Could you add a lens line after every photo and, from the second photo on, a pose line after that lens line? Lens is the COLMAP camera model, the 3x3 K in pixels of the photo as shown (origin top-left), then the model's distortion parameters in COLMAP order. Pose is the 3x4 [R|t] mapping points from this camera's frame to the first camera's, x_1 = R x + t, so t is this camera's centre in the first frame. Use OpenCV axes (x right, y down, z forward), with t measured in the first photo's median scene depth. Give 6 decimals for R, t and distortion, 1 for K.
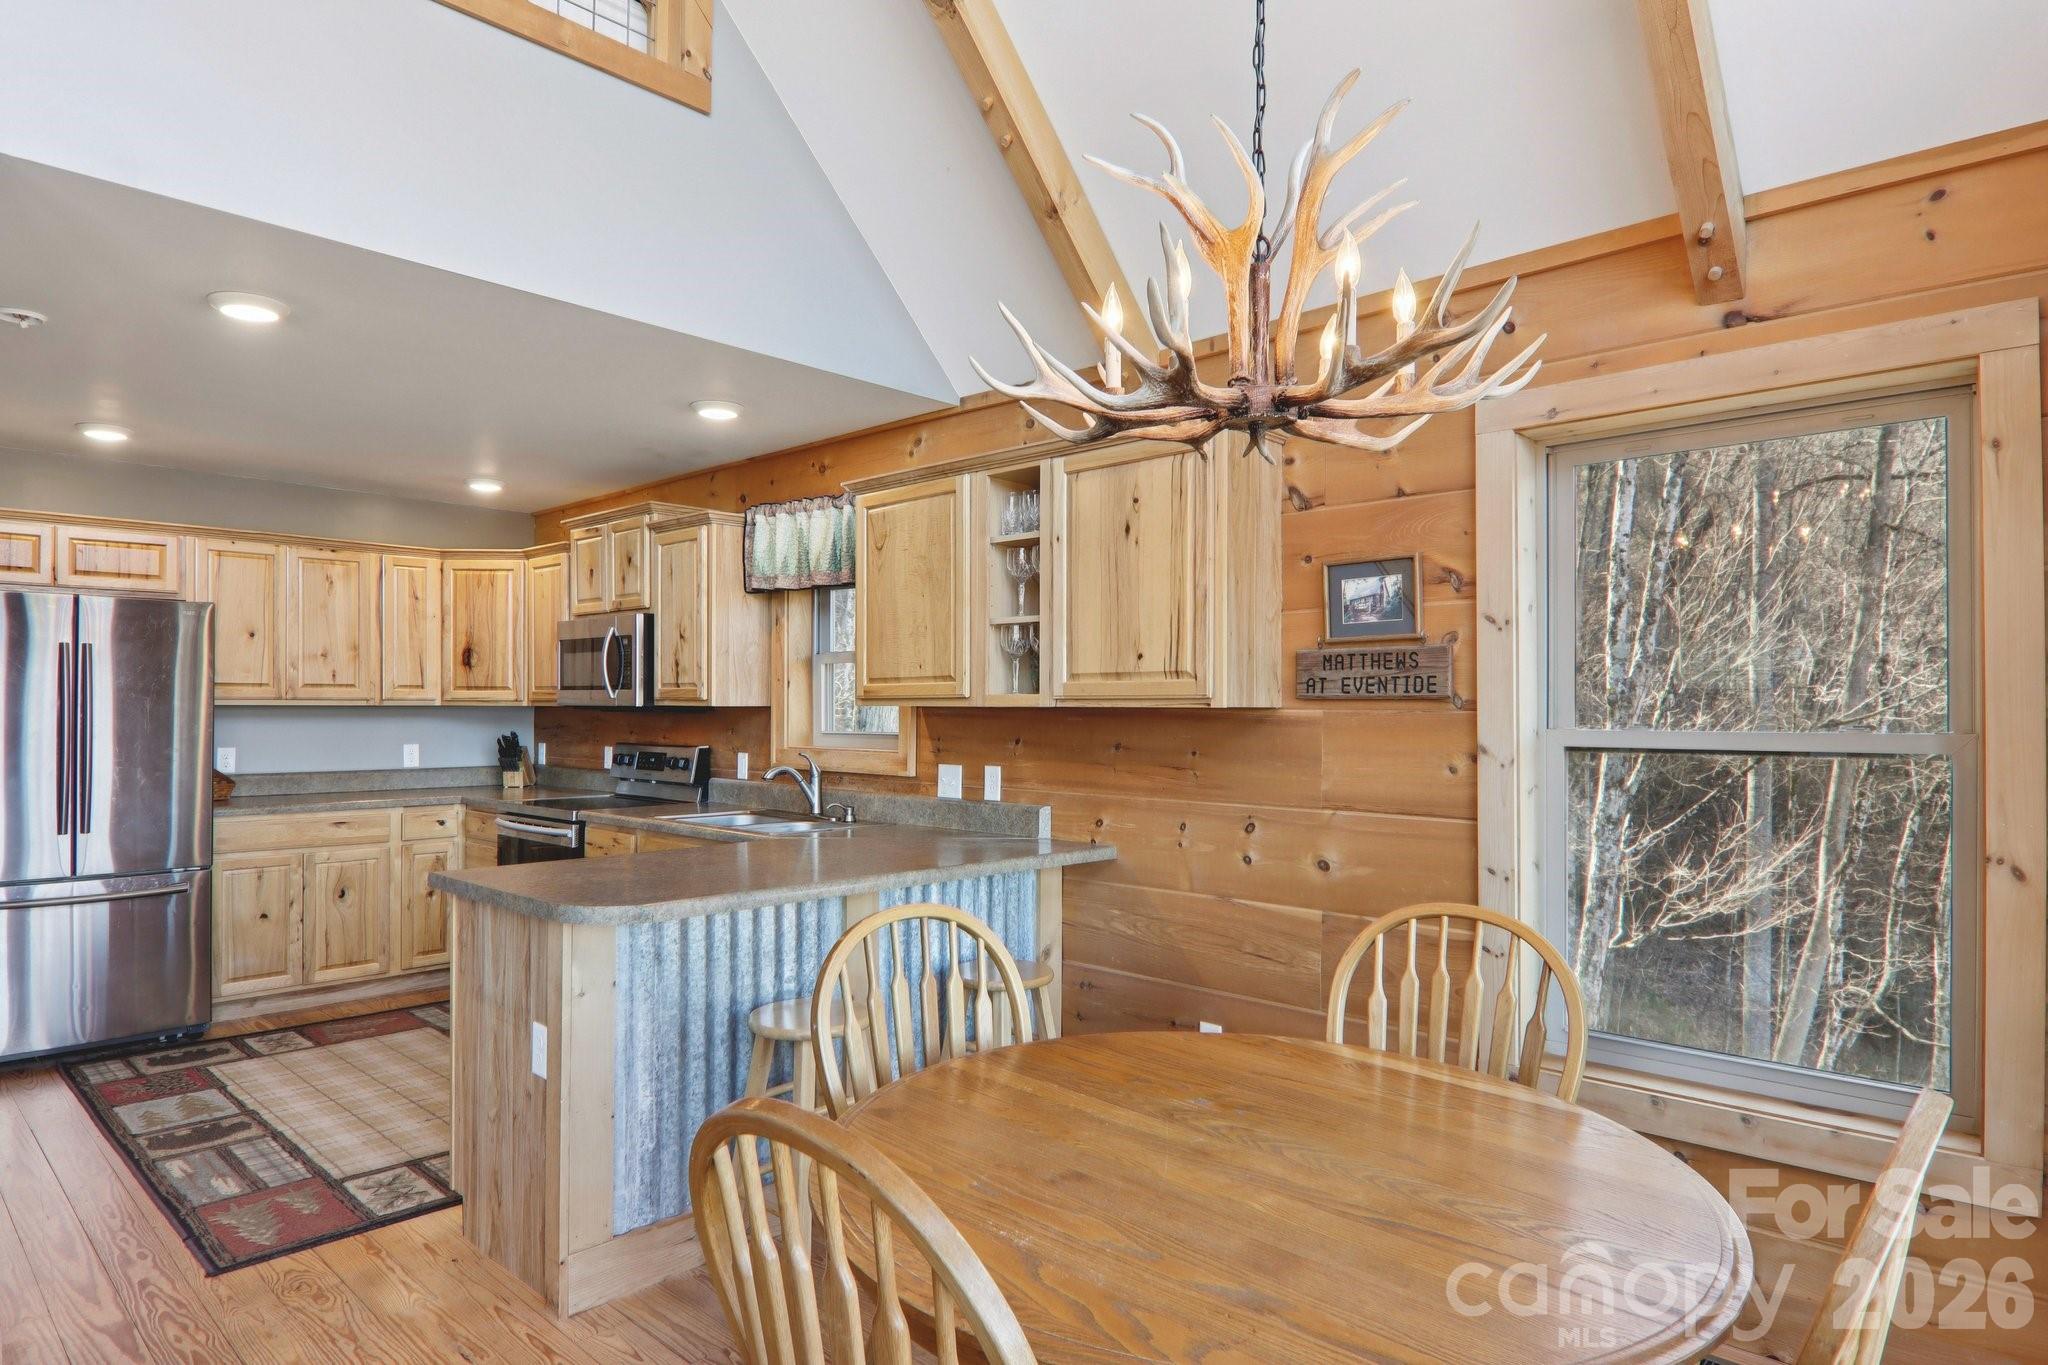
lens RADIAL K [[1105.4, 0, 997.7], [0, 1105.4, 707.6], [0, 0, 1]] dist [0.017310, -0.023374]
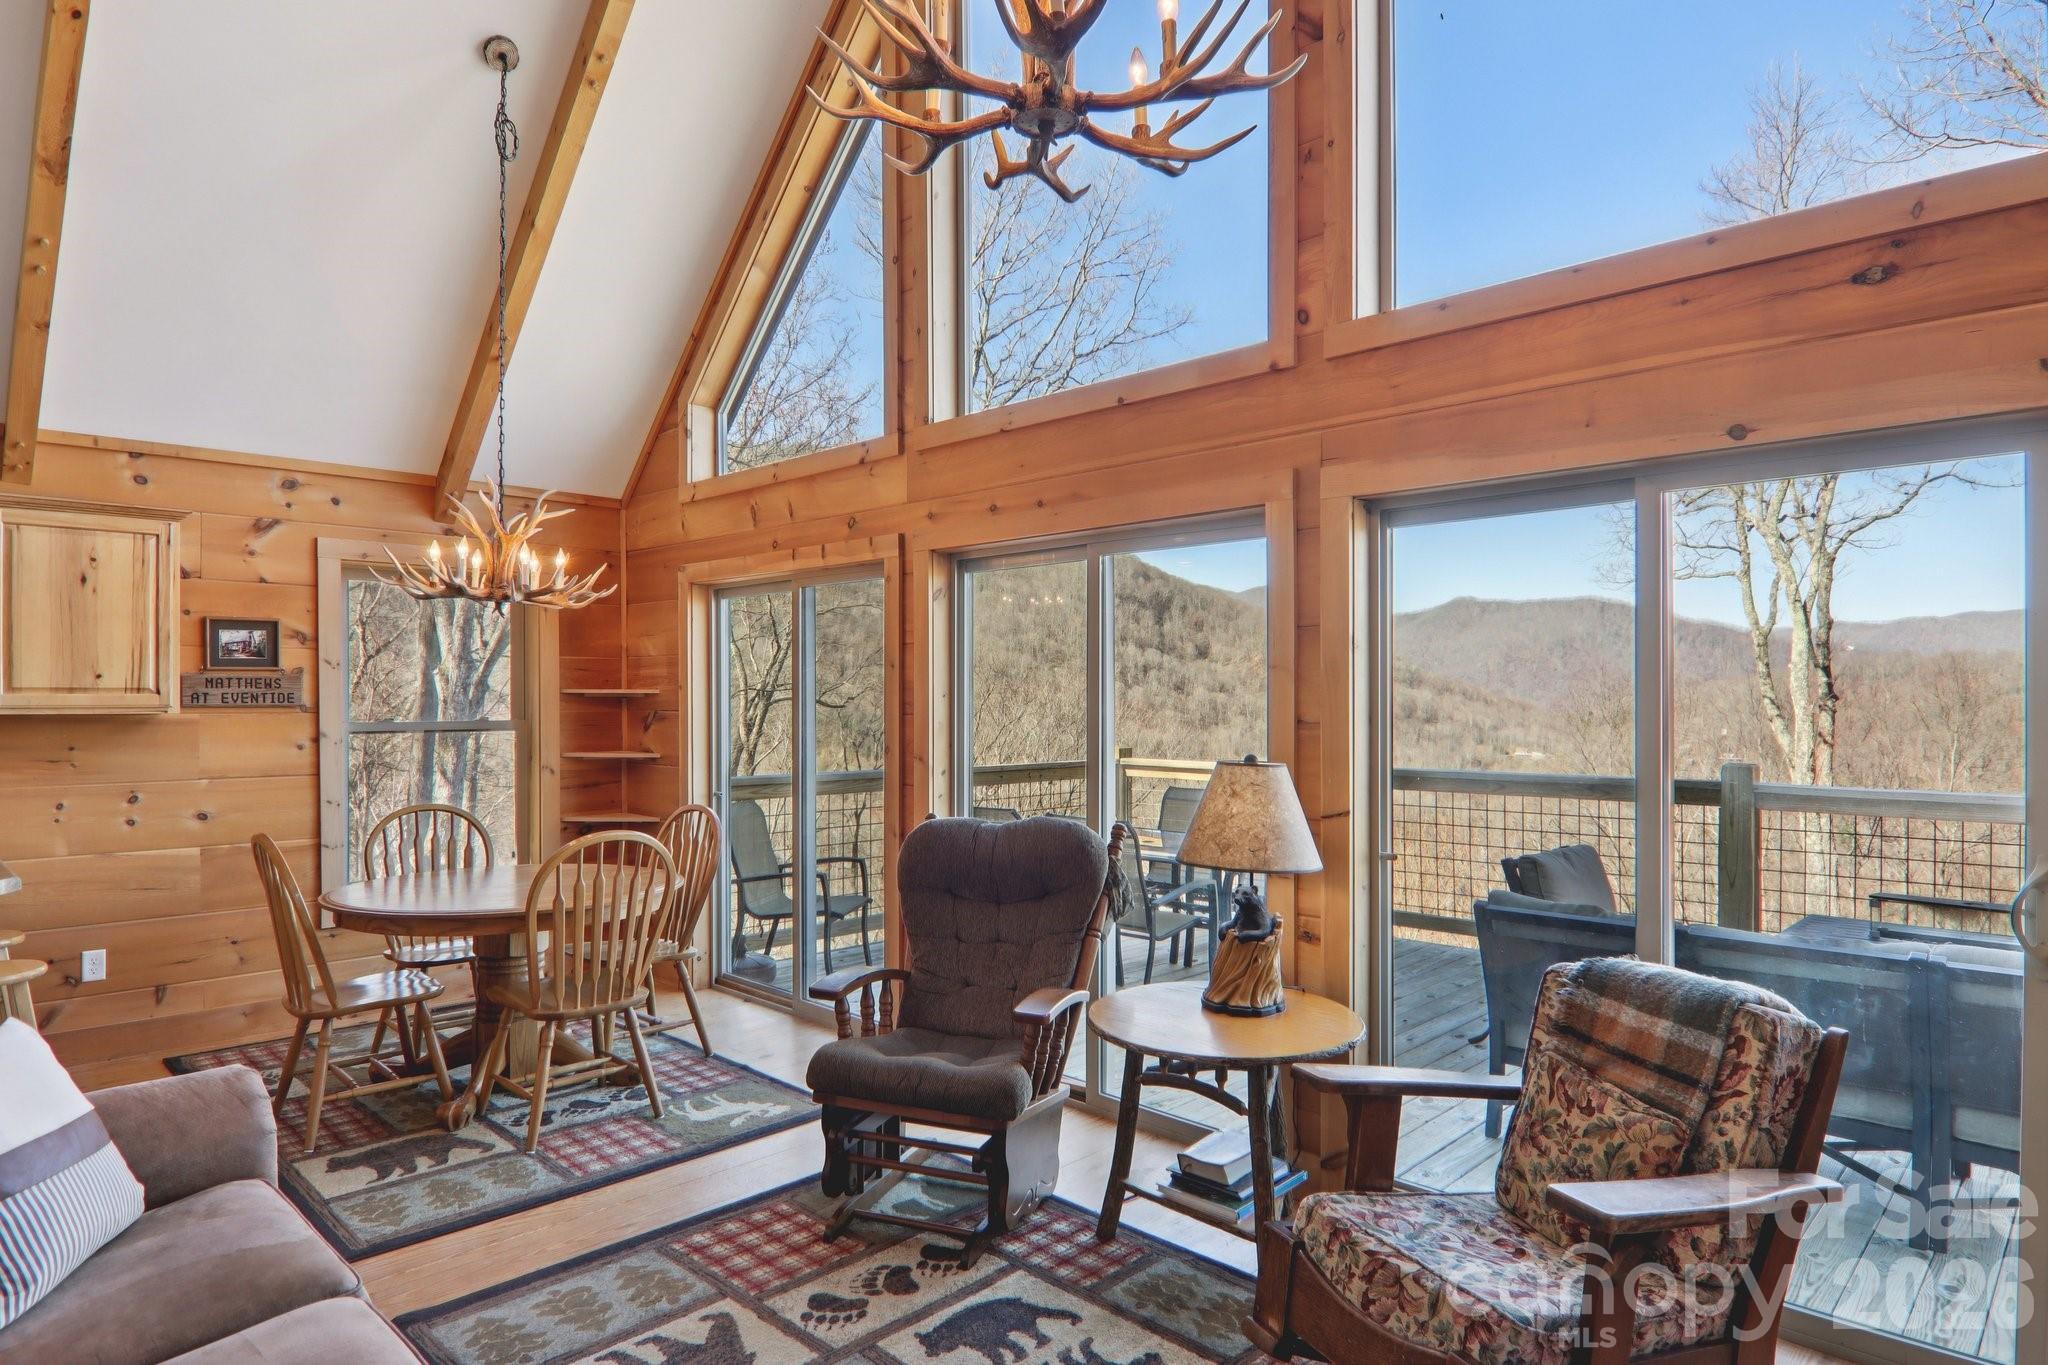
lens RADIAL K [[1149.4, 0, 1028.6], [0, 1149.4, 698.8], [0, 0, 1]] dist [0.009324, -0.023868]
pose [[0.020690, -0.003720, 0.999779, -0.813468], [-0.001205, 0.999992, 0.003746, -0.016802], [-0.999785, -0.001282, 0.020686, -0.103367]]
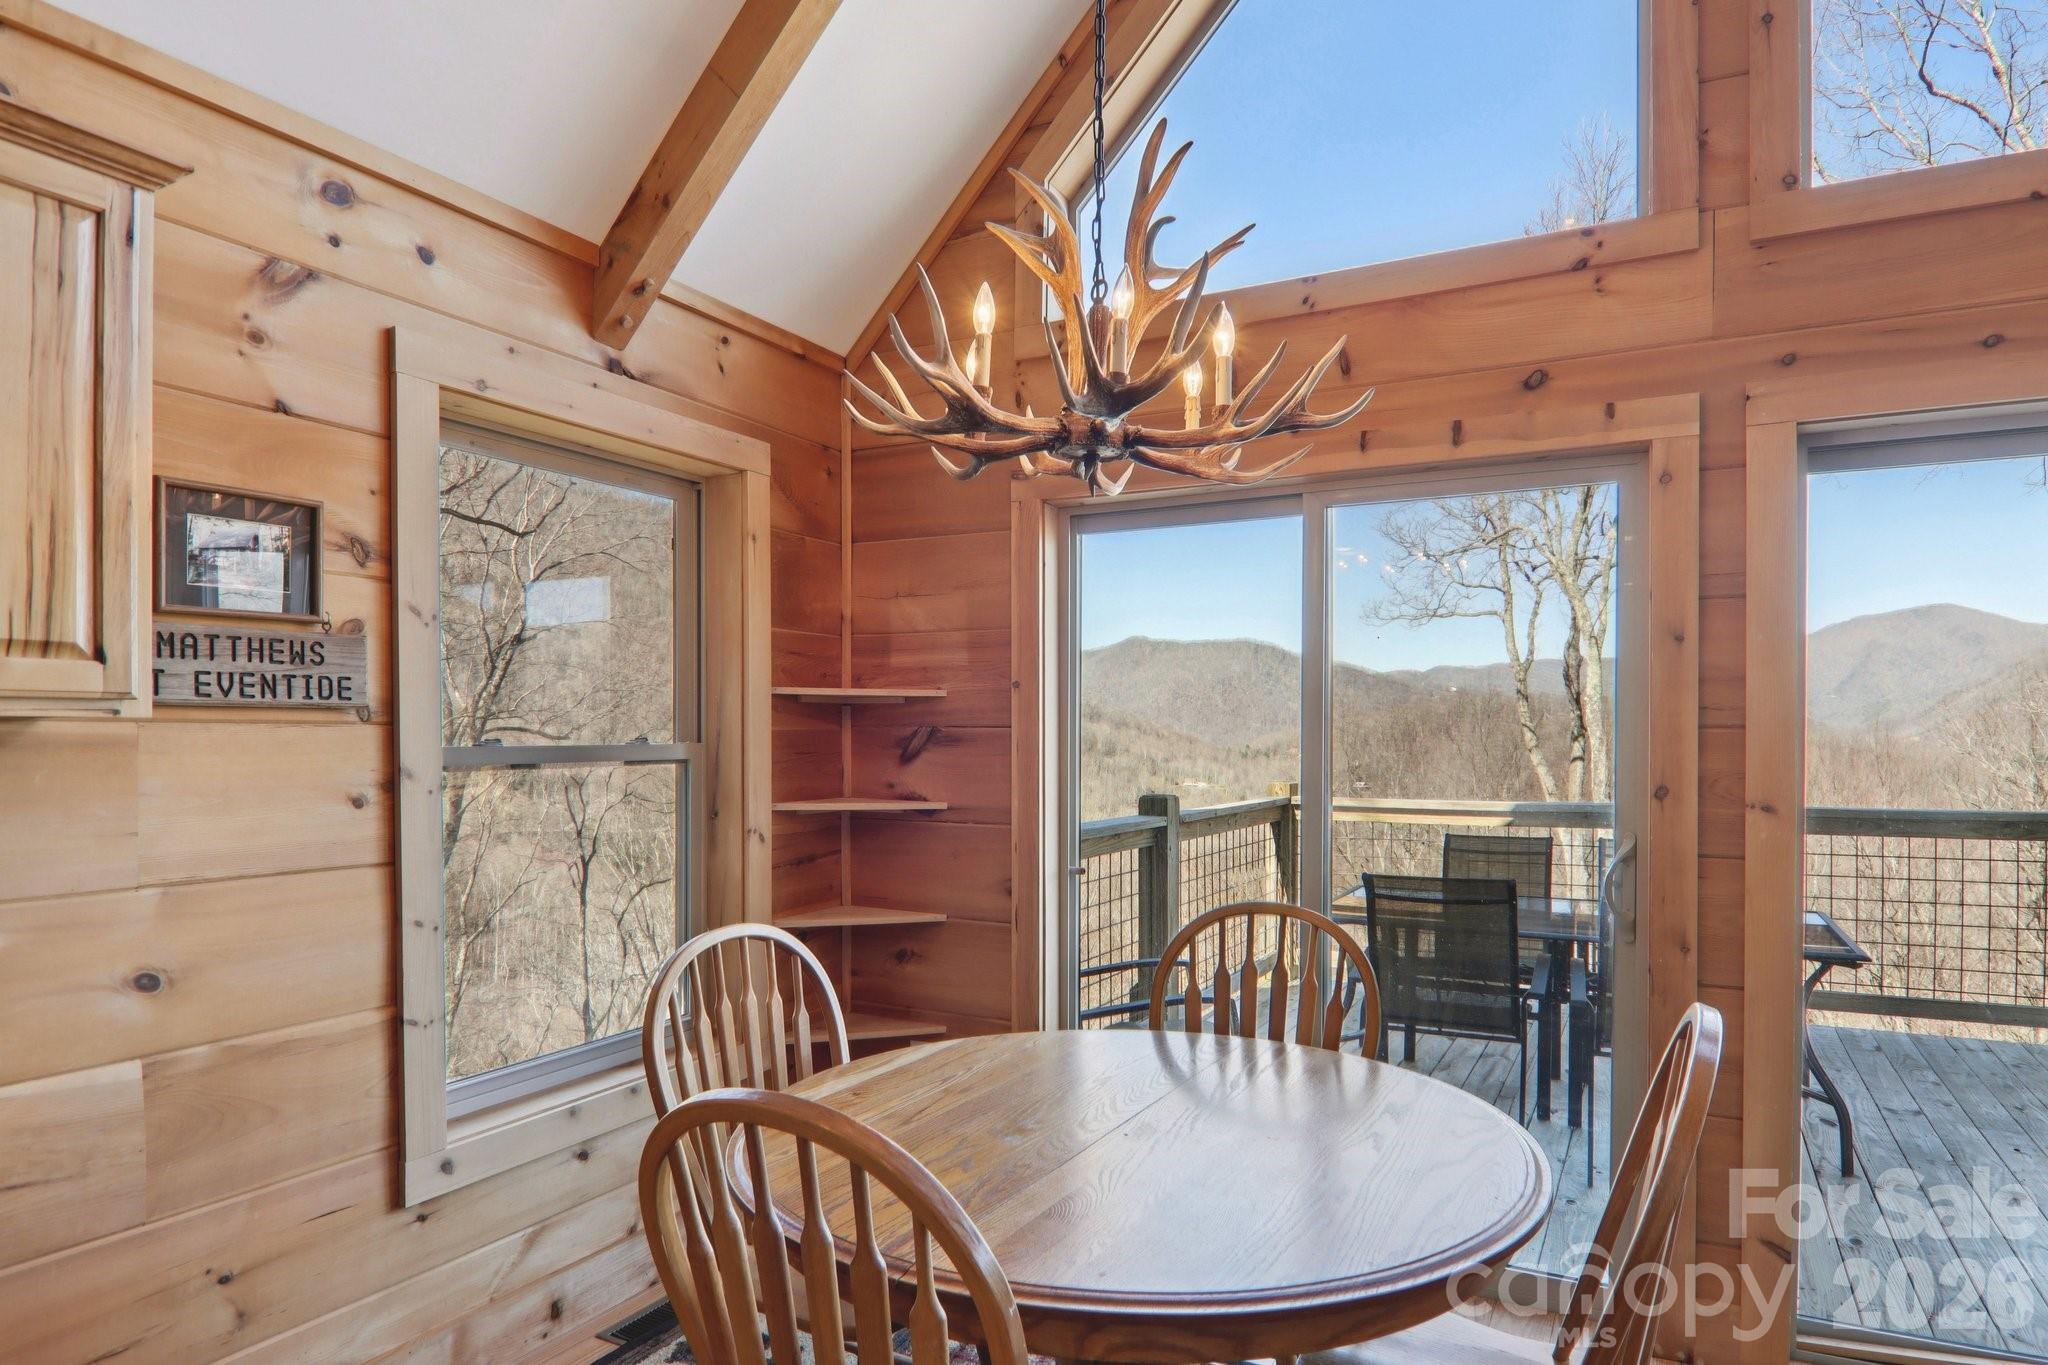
lens RADIAL K [[1164.7, 0, 1046.7], [0, 1164.7, 741.5], [0, 0, 1]] dist [0.000284, -0.017481]
pose [[-0.257477, -0.011573, 0.966215, -0.283268], [-0.004041, 0.999932, 0.010900, 0.002199], [-0.966276, -0.001098, -0.257506, 0.450832]]
